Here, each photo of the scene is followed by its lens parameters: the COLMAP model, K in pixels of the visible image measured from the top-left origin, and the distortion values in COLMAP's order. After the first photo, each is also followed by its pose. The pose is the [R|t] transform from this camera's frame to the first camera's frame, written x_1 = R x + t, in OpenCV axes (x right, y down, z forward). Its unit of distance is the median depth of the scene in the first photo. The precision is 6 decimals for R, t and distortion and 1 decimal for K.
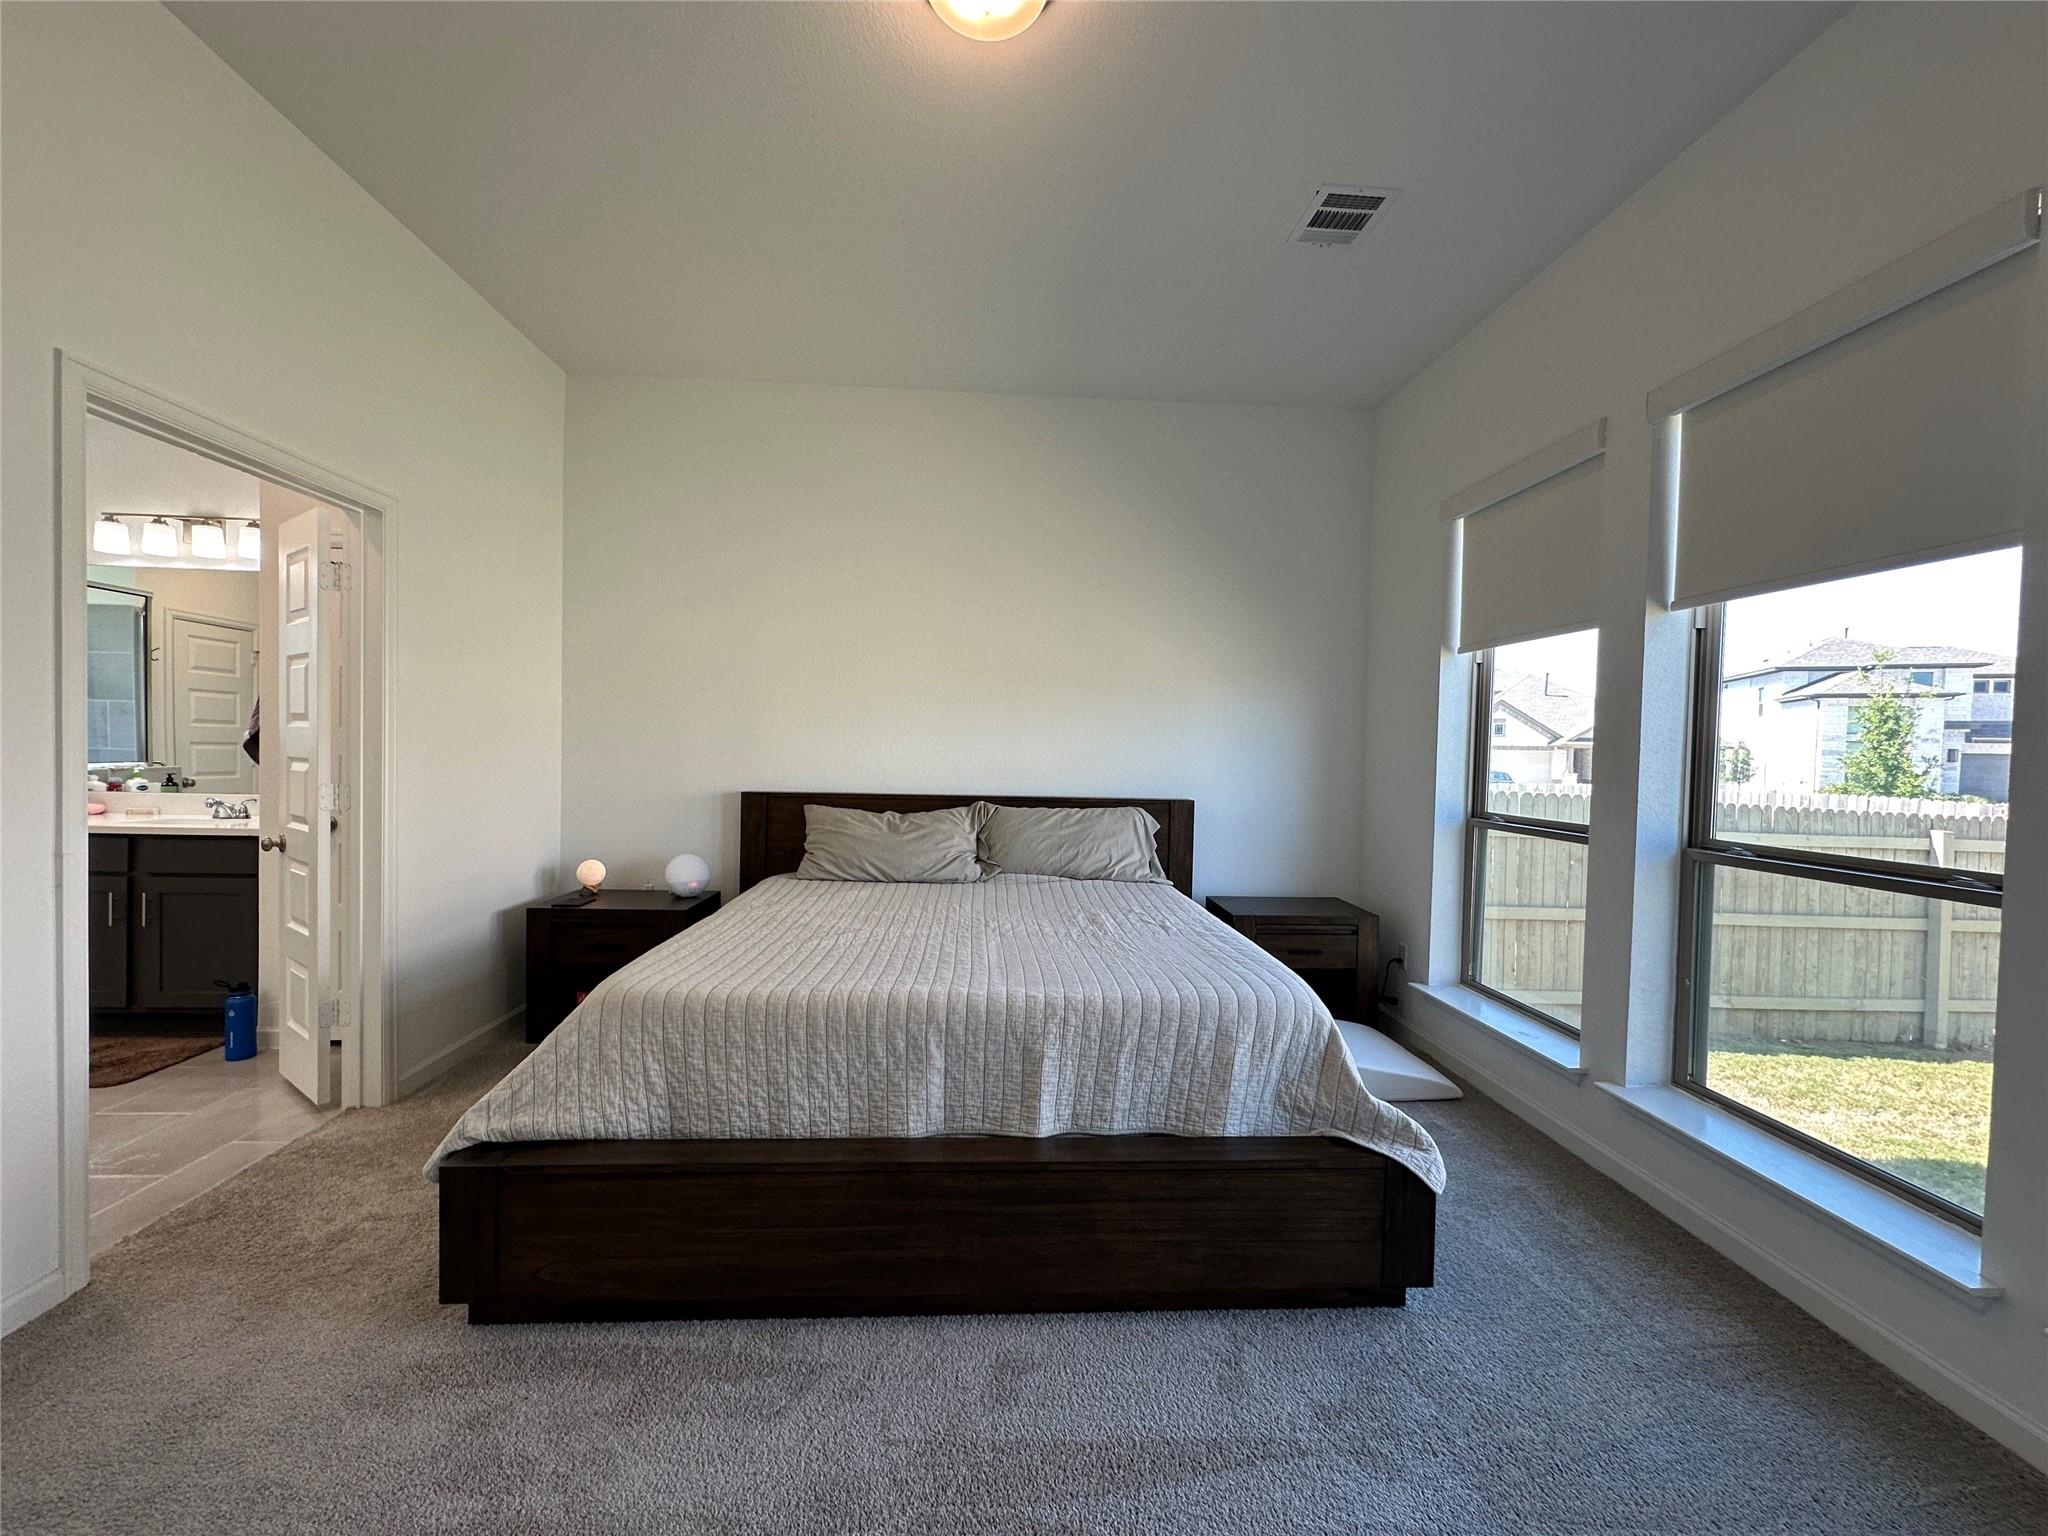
lens RADIAL K [[802.4, 0, 1019.5], [0, 802.4, 772.0], [0, 0, 1]] dist [0.002512, 0.000325]
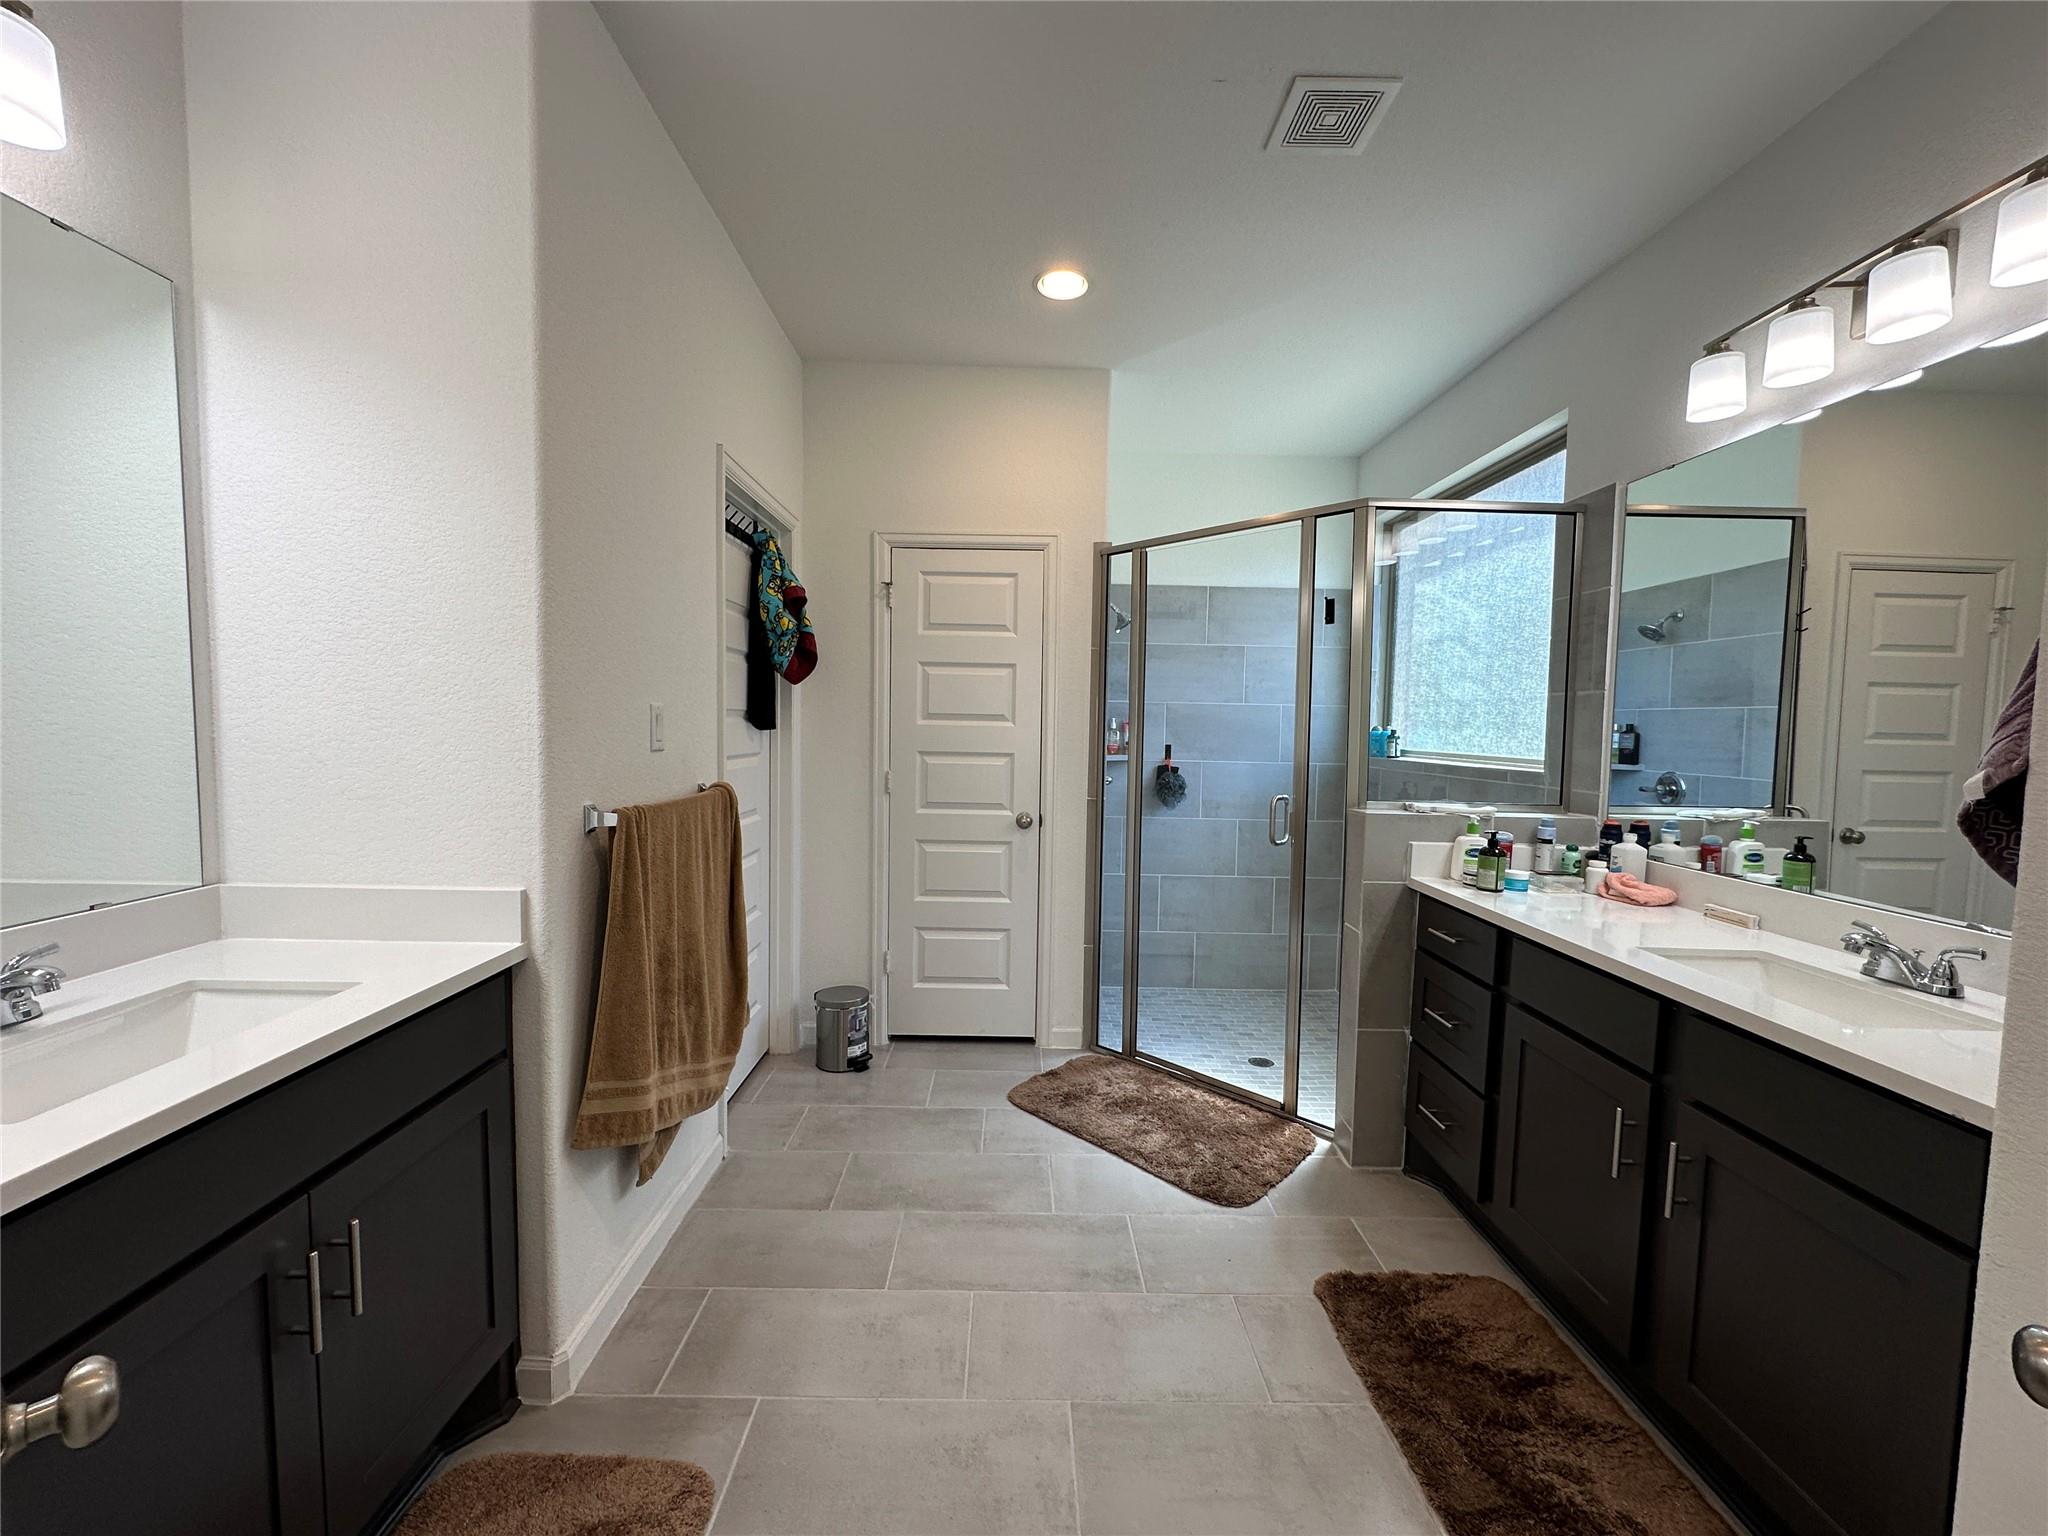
lens RADIAL K [[802.4, 0, 1014.0], [0, 802.4, 777.6], [0, 0, 1]] dist [0.002512, 0.000325]
pose [[-0.061181, 0.036214, -0.997469, -0.506690], [-0.043563, 0.998292, 0.038916, -0.036063], [0.997176, 0.045833, -0.059499, 0.523353]]
